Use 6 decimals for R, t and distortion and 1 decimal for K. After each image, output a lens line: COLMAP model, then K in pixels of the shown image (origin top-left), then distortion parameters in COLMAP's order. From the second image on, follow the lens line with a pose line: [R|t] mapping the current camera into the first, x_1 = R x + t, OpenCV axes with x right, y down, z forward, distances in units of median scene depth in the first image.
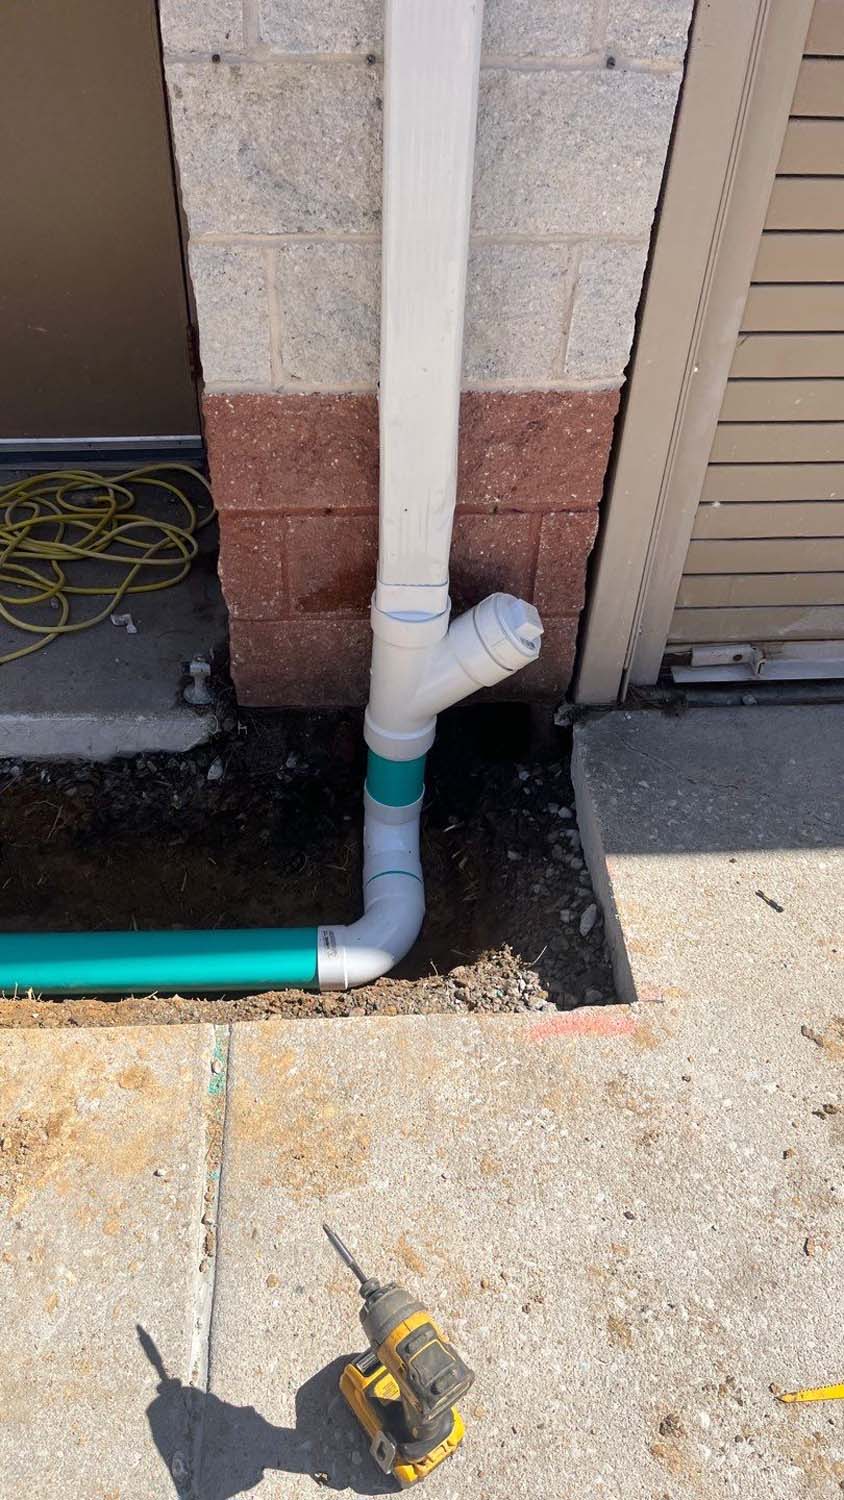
lens RADIAL K [[1158.4, 0, 422.3], [0, 1158.4, 747.0], [0, 0, 1]] dist [0.029932, -0.006487]
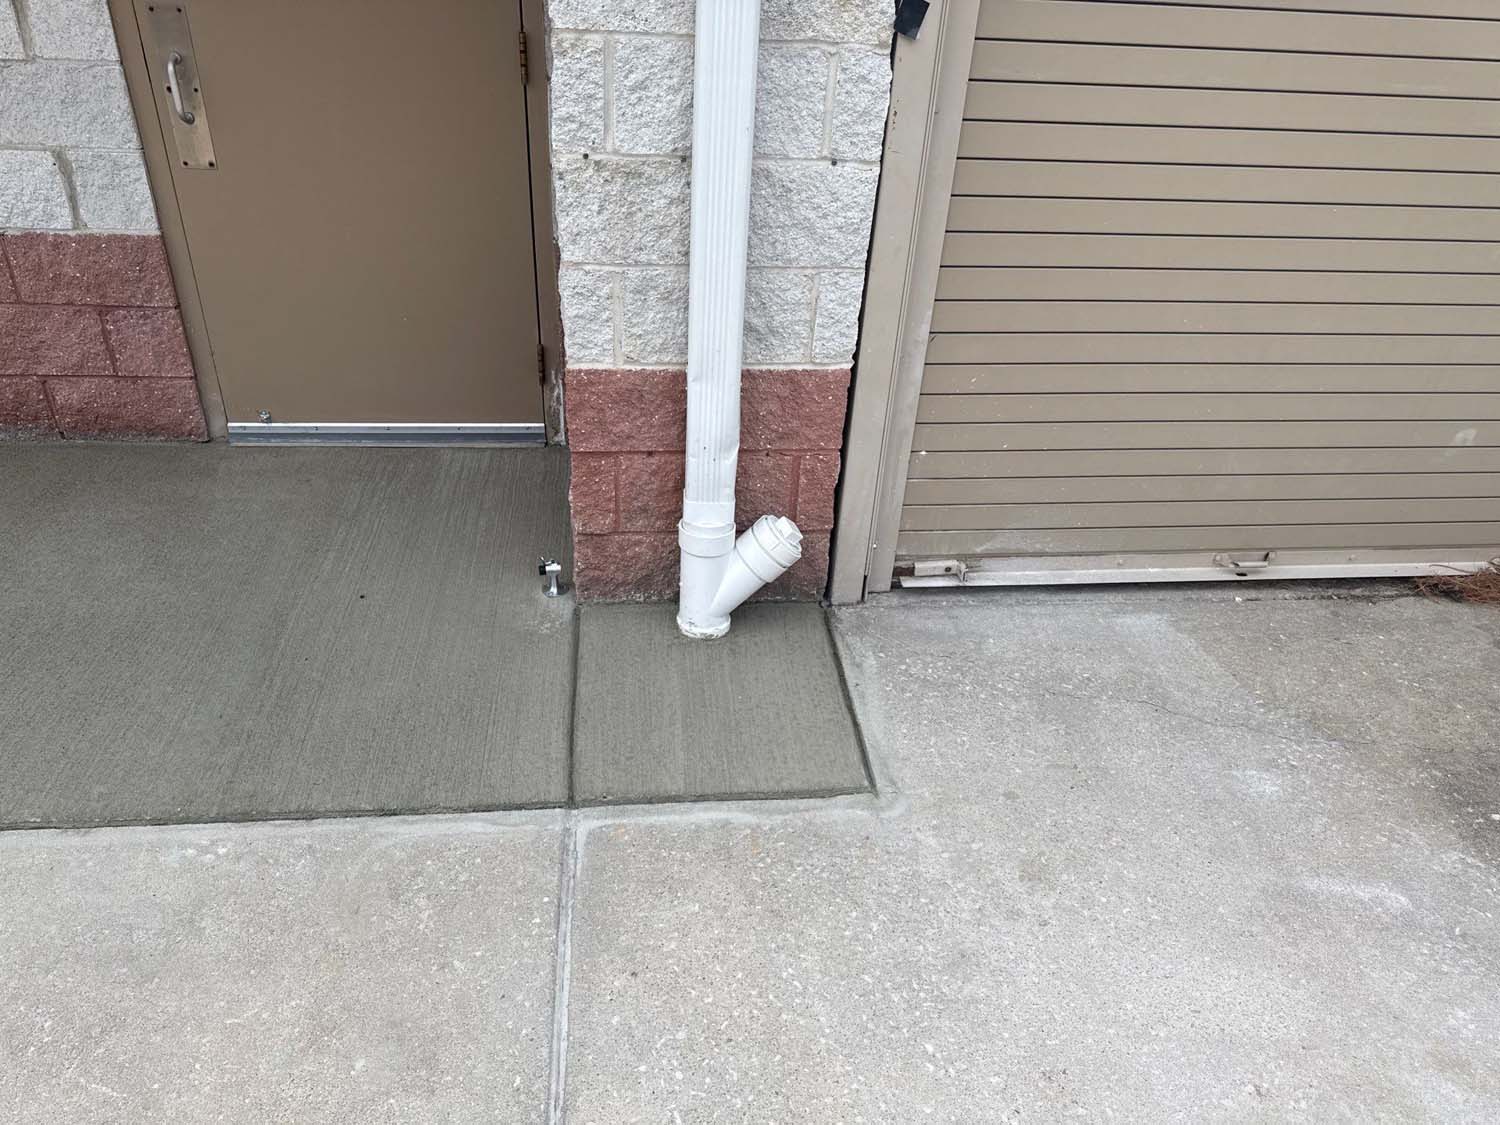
lens RADIAL K [[1059.6, 0, 747.1], [0, 1059.6, 563.6], [0, 0, 1]] dist [0.047618, -0.059642]
pose [[0.999142, -0.007489, 0.040734, -0.015452], [0.015408, 0.980135, -0.197734, 0.180863], [-0.038444, 0.198192, 0.979409, -0.237398]]
